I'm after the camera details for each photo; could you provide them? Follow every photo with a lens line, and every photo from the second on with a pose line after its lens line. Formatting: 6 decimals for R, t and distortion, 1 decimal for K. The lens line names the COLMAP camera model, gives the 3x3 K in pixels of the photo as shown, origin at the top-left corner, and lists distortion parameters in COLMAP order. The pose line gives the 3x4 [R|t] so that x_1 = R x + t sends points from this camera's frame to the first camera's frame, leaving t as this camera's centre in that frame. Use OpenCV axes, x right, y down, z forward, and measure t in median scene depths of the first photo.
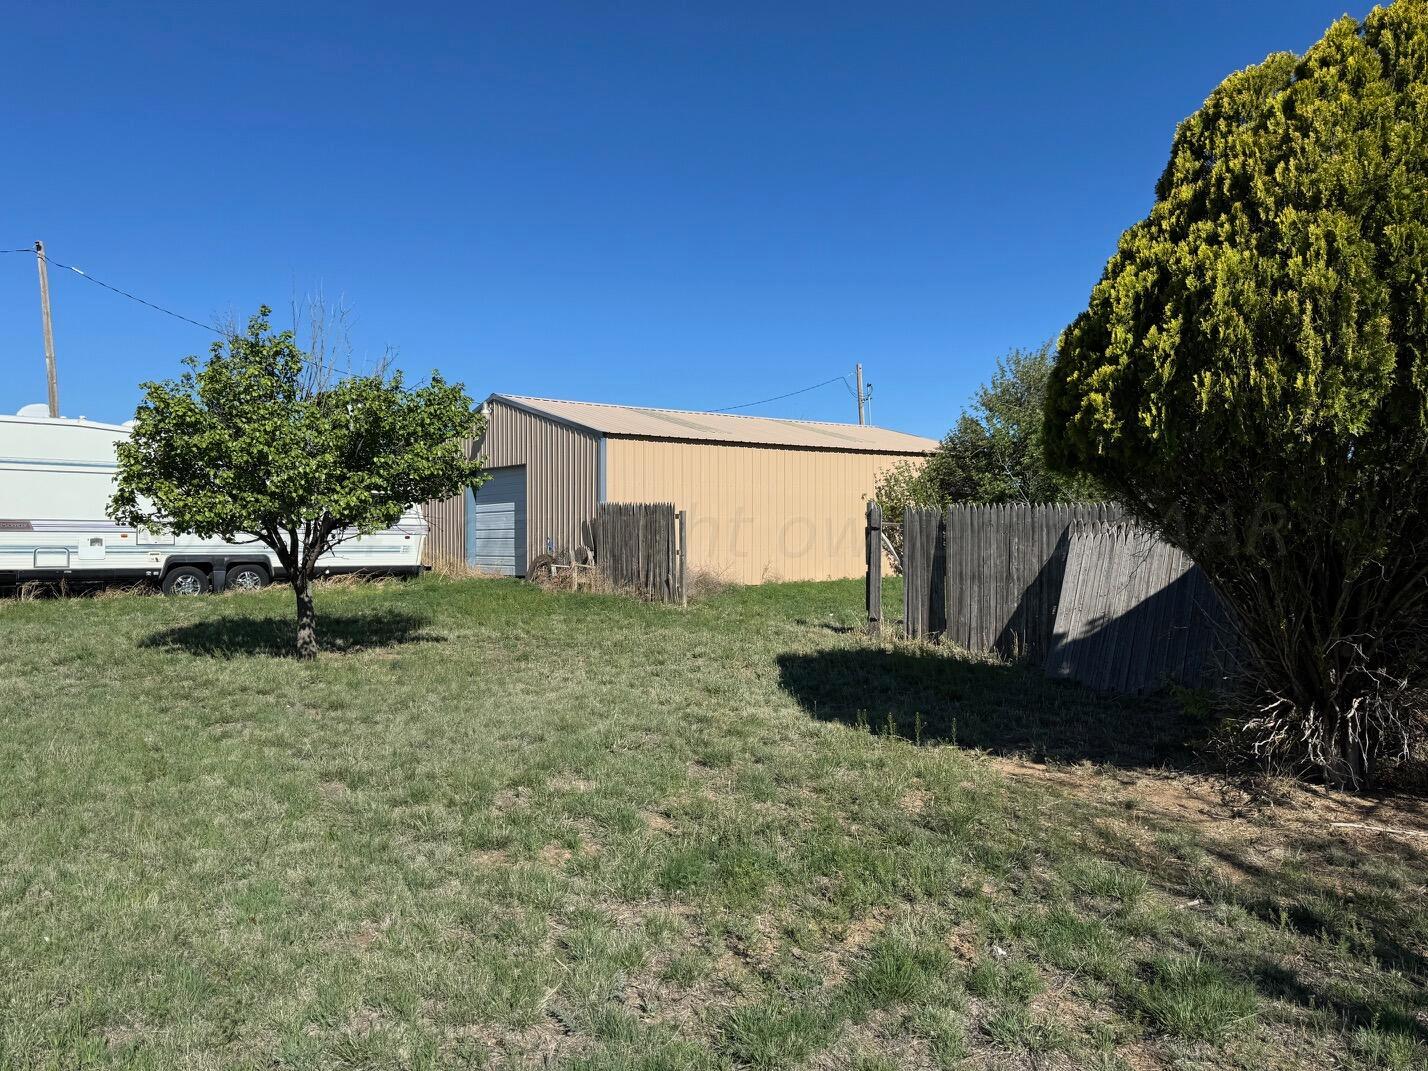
lens RADIAL K [[1022.4, 0, 709.2], [0, 1022.4, 533.1], [0, 0, 1]] dist [0.016431, 0.006774]
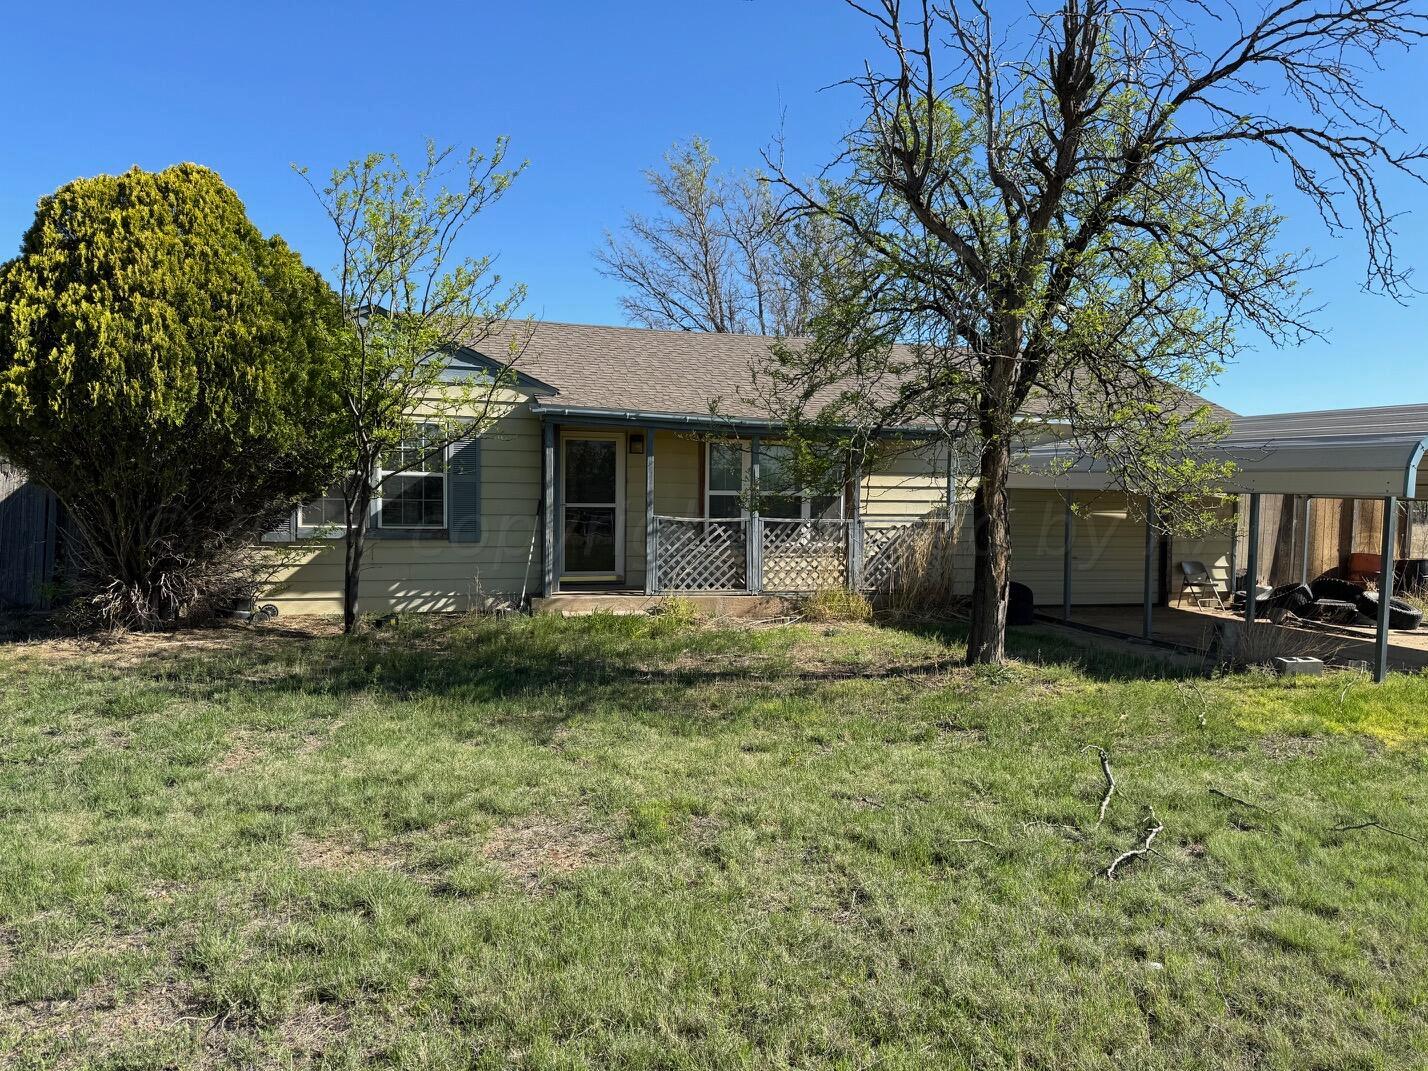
lens RADIAL K [[1022.4, 0, 710.2], [0, 1022.4, 535.7], [0, 0, 1]] dist [0.016431, 0.006774]
pose [[0.401983, -0.044395, 0.914570, -0.652581], [-0.005764, 0.998681, 0.051012, 0.004215], [-0.915629, -0.025777, 0.401197, -0.598373]]
